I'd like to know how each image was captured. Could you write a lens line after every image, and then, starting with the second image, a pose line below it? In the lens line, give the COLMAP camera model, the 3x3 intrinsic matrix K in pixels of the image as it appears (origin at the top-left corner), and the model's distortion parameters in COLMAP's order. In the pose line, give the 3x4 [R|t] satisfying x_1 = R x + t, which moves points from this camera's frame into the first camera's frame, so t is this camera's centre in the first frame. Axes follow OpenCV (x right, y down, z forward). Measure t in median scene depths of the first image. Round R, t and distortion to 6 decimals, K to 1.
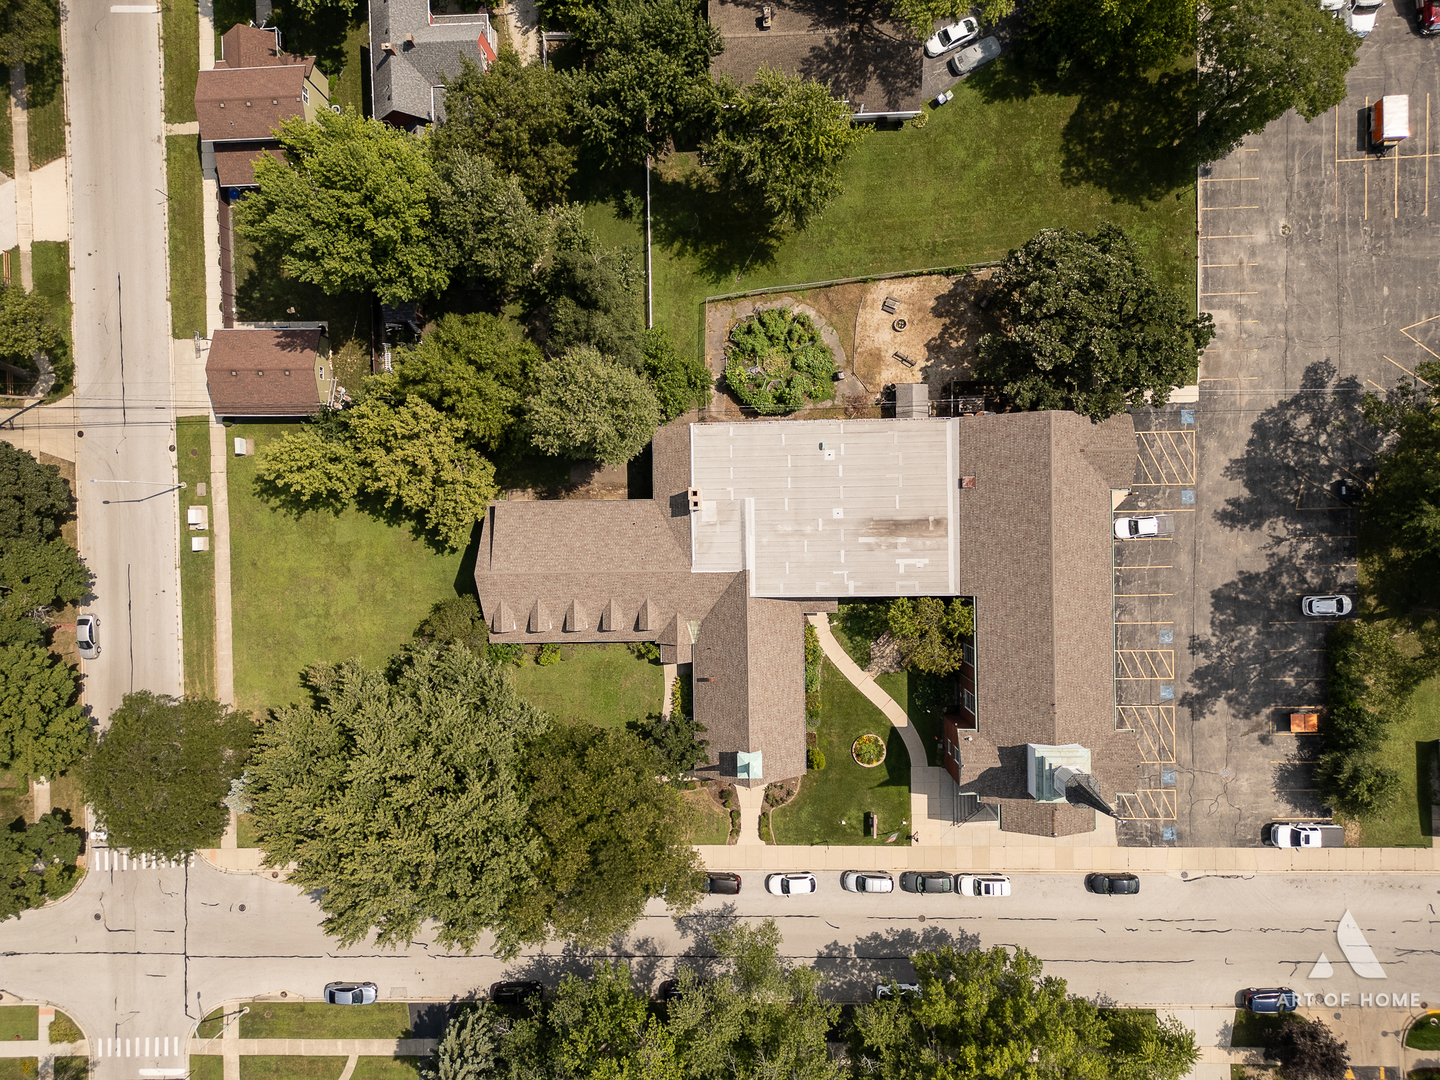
lens RADIAL K [[1014.4, 0, 712.1], [0, 1014.4, 535.7], [0, 0, 1]] dist [0.070424, -0.065559]
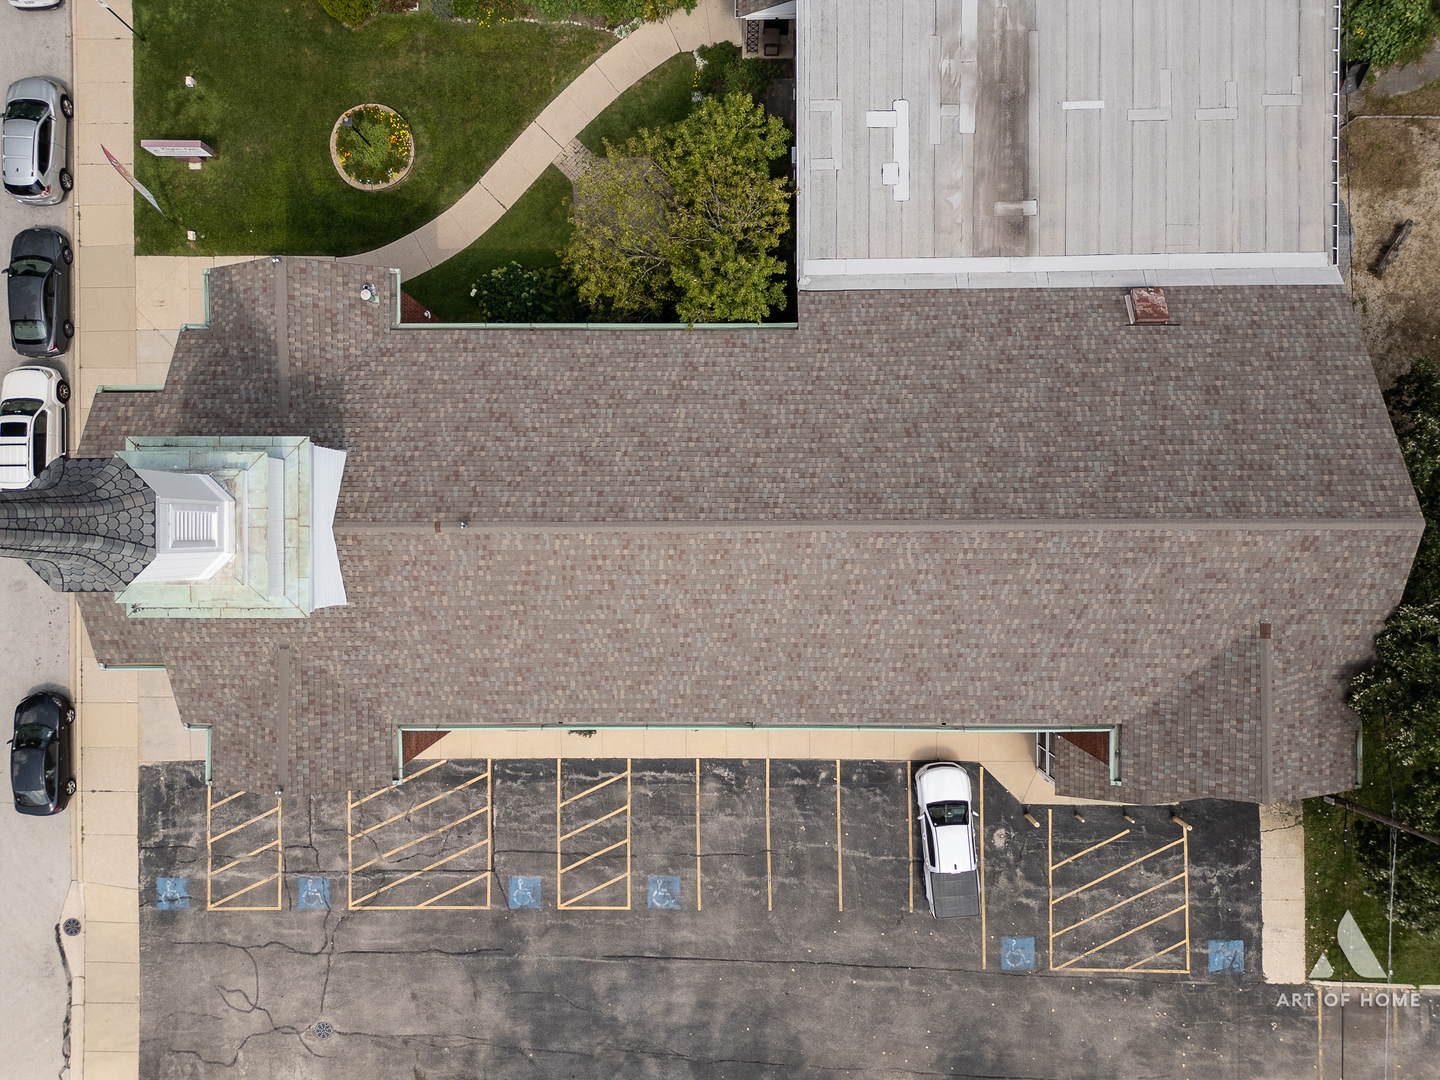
lens RADIAL K [[1014.4, 0, 713.8], [0, 1014.4, 535.9], [0, 0, 1]] dist [0.070424, -0.065559]
pose [[-0.009399, 0.998847, 0.047068, 0.287350], [-0.999838, -0.010111, 0.014909, 0.074971], [0.015368, -0.046921, 0.998780, 0.613882]]
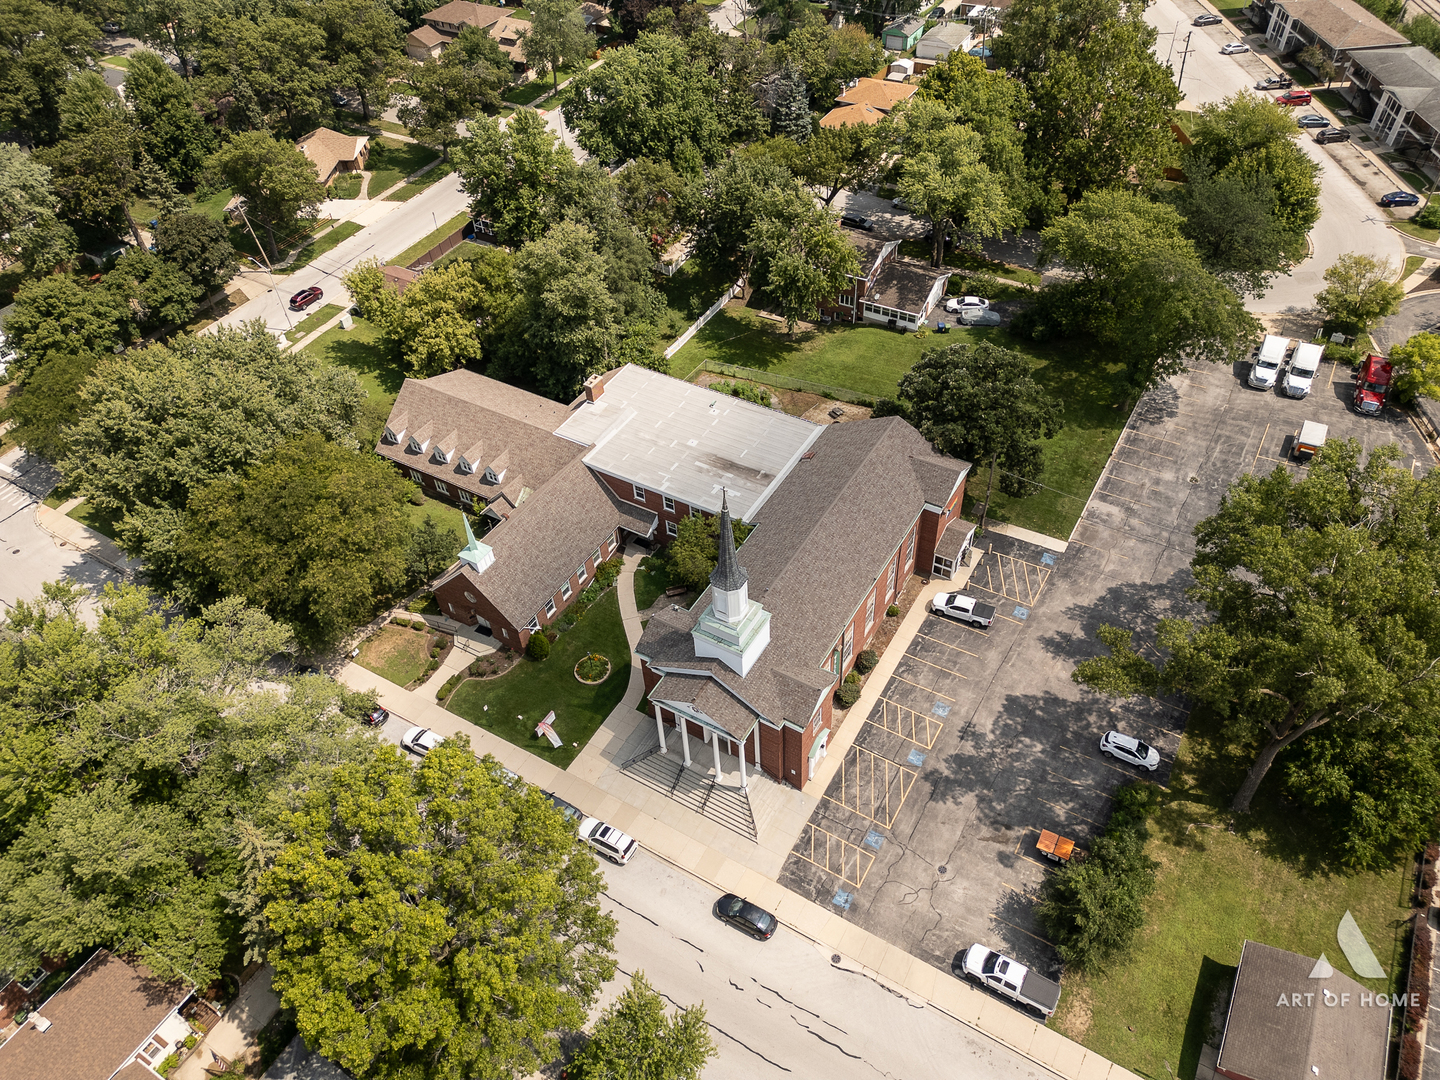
lens RADIAL K [[1014.4, 0, 719.1], [0, 1014.4, 530.1], [0, 0, 1]] dist [0.070424, -0.065559]
pose [[0.851284, 0.366306, -0.375681, 0.555414], [-0.524578, 0.609926, -0.593976, 0.625614], [0.011561, 0.702716, 0.711376, 0.271833]]
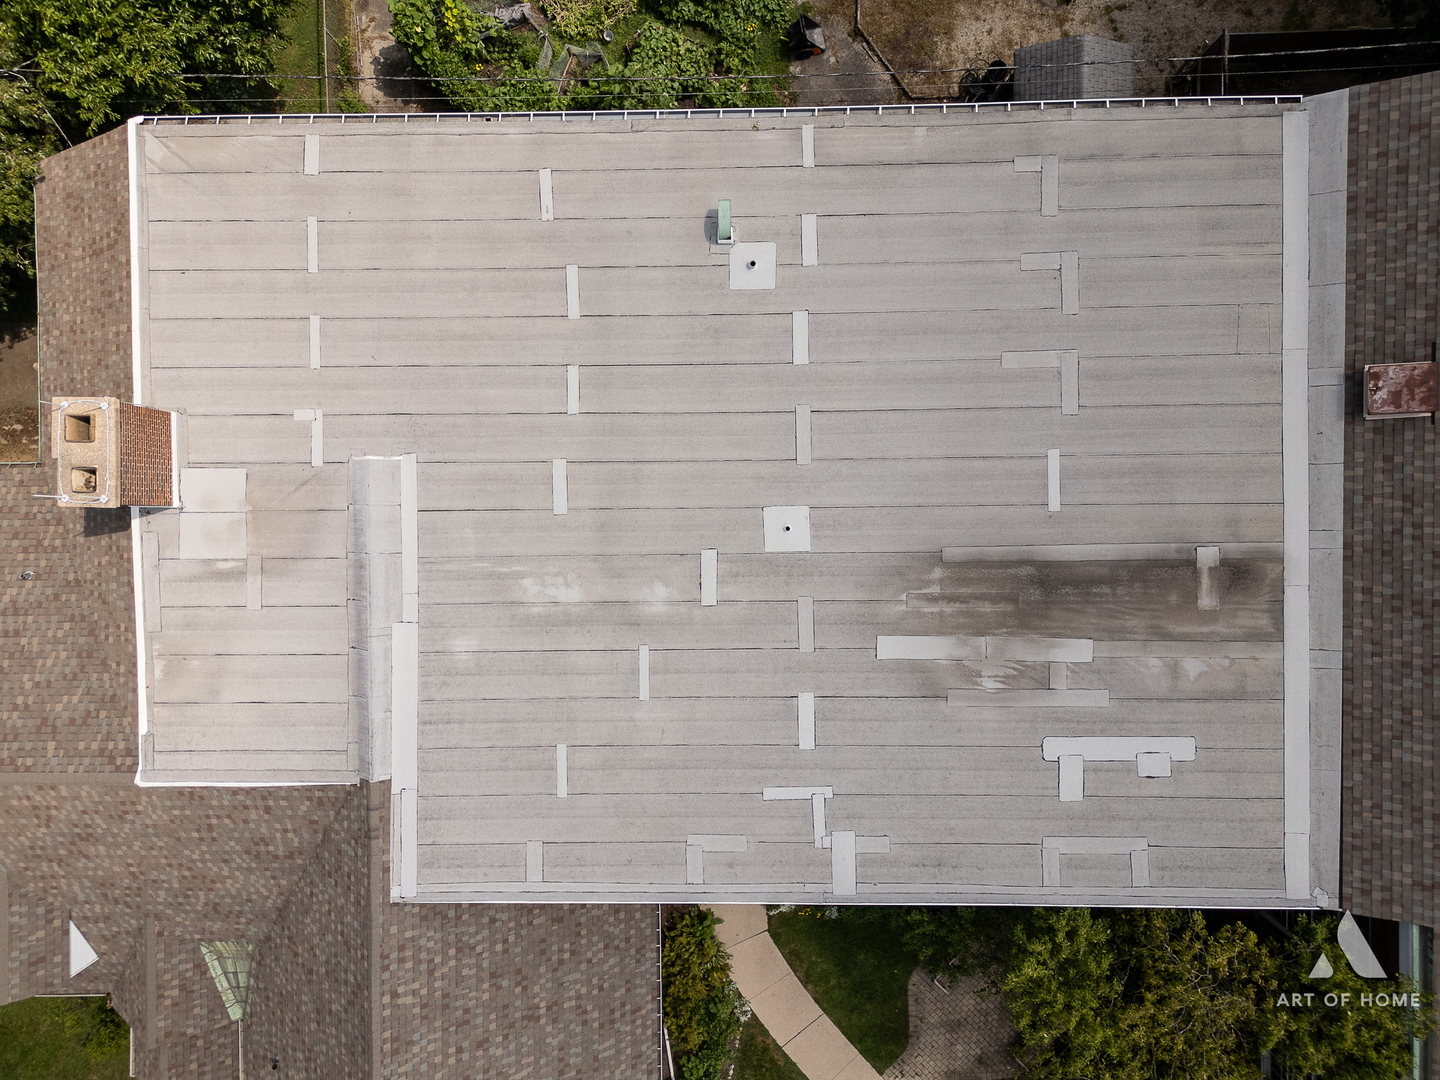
lens RADIAL K [[1014.4, 0, 718.3], [0, 1014.4, 529.0], [0, 0, 1]] dist [0.070424, -0.065559]
pose [[0.999884, 0.006816, 0.013591, 0.099329], [-0.006915, 0.999950, 0.007191, -0.022171], [-0.013542, -0.007284, 0.999882, 0.726497]]
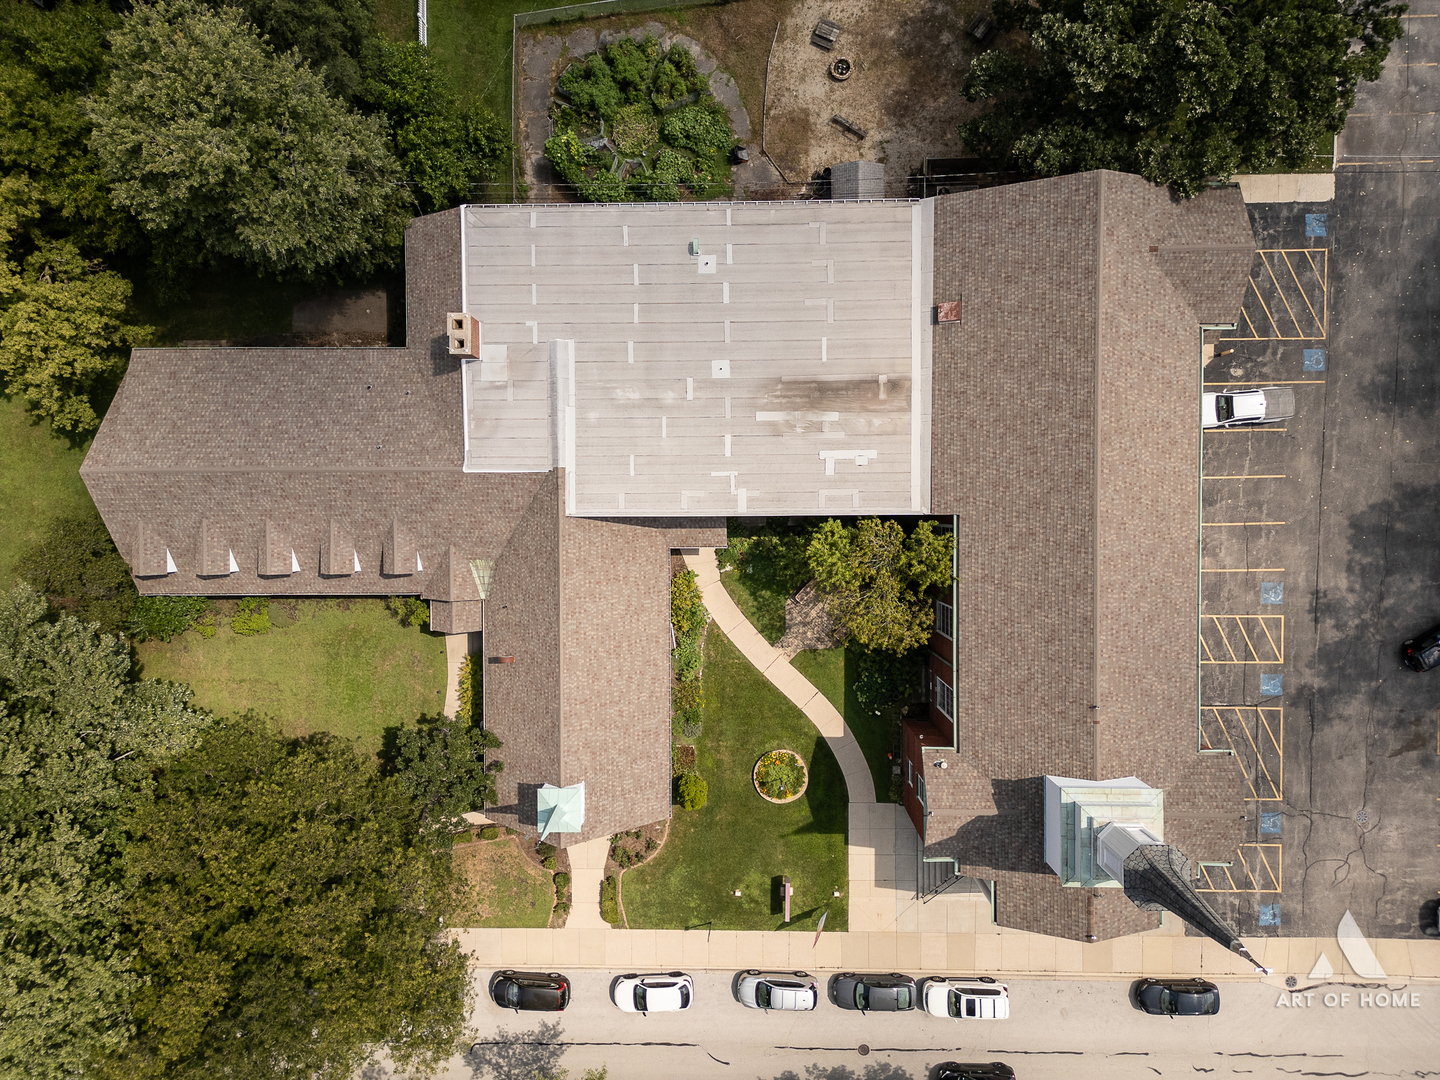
lens RADIAL K [[1014.4, 0, 715.9], [0, 1014.4, 540.5], [0, 0, 1]] dist [0.070424, -0.065559]
pose [[0.999880, 0.008621, 0.012881, 0.107878], [-0.008899, 0.999725, 0.021698, 0.057756], [-0.012690, -0.021810, 0.999682, 0.401172]]
